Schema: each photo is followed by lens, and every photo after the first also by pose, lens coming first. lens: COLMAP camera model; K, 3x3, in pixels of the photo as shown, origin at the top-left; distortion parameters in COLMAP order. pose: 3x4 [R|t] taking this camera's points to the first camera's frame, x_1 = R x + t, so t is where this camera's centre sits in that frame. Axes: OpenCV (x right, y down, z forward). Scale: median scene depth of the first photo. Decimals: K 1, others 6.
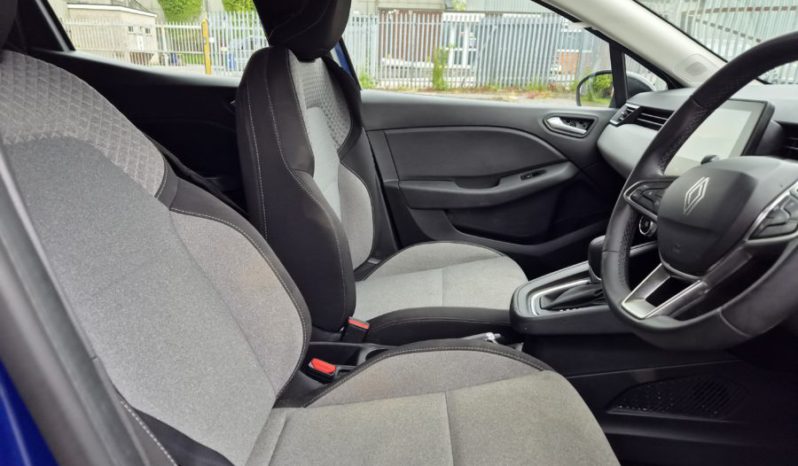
lens RADIAL K [[518.9, 0, 396.4], [0, 518.9, 242.1], [0, 0, 1]] dist [0.075360, -0.059566]
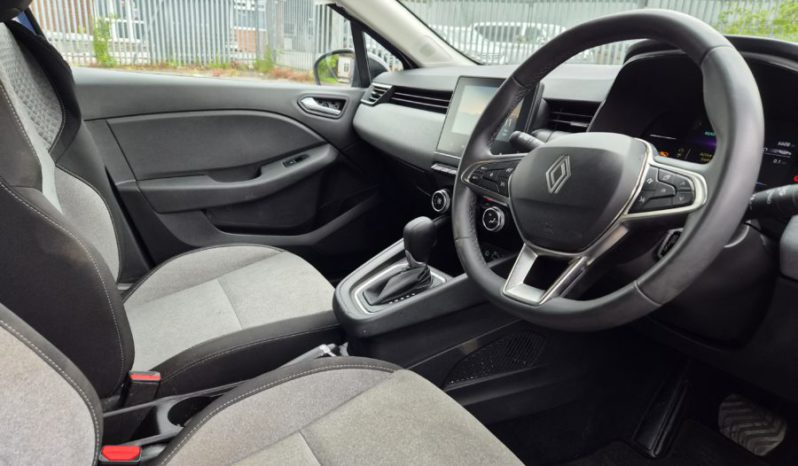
lens RADIAL K [[524.4, 0, 382.1], [0, 524.4, 236.4], [0, 0, 1]] dist [0.061993, -0.049261]
pose [[0.854319, -0.161280, 0.494093, -0.093128], [0.148481, 0.986753, 0.065359, -0.033053], [-0.498089, 0.017527, 0.866949, 0.109123]]
